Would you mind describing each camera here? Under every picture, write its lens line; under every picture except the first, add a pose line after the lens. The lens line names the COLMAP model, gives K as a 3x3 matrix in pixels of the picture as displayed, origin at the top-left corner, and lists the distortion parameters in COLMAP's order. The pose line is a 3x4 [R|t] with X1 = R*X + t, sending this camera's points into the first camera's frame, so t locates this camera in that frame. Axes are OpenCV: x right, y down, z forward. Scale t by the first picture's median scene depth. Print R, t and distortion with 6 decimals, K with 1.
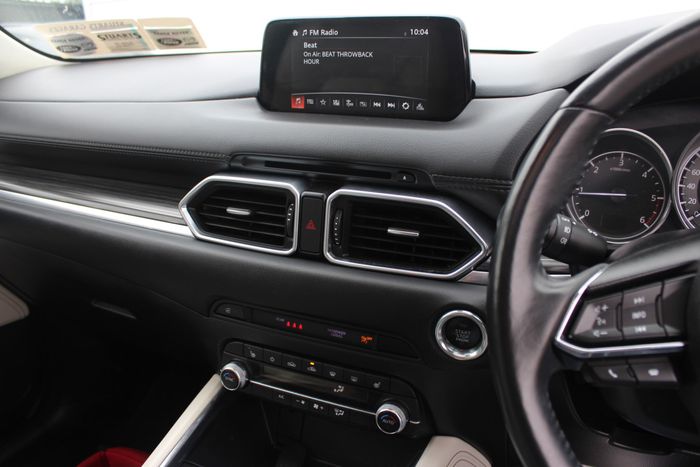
lens RADIAL K [[573.2, 0, 355.7], [0, 573.2, 233.4], [0, 0, 1]] dist [-0.180032, 0.159156]
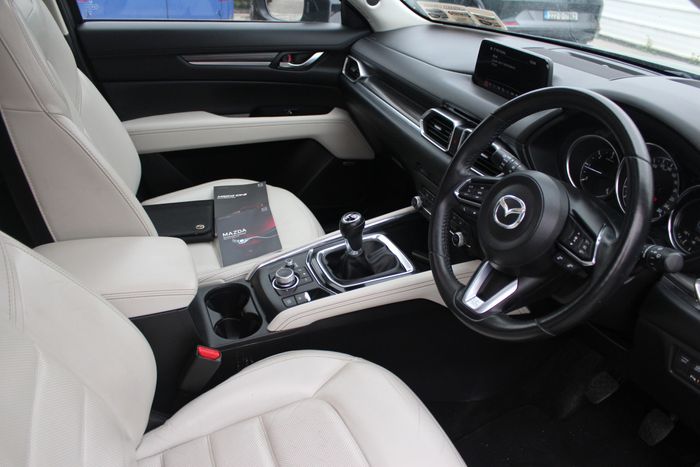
lens RADIAL K [[573.2, 0, 355.7], [0, 573.2, 233.4], [0, 0, 1]] dist [-0.180032, 0.159156]
pose [[0.726547, 0.357734, -0.586648, 1.000173], [-0.274387, 0.933805, 0.229607, -0.075134], [0.629953, -0.005851, 0.776611, -0.889684]]
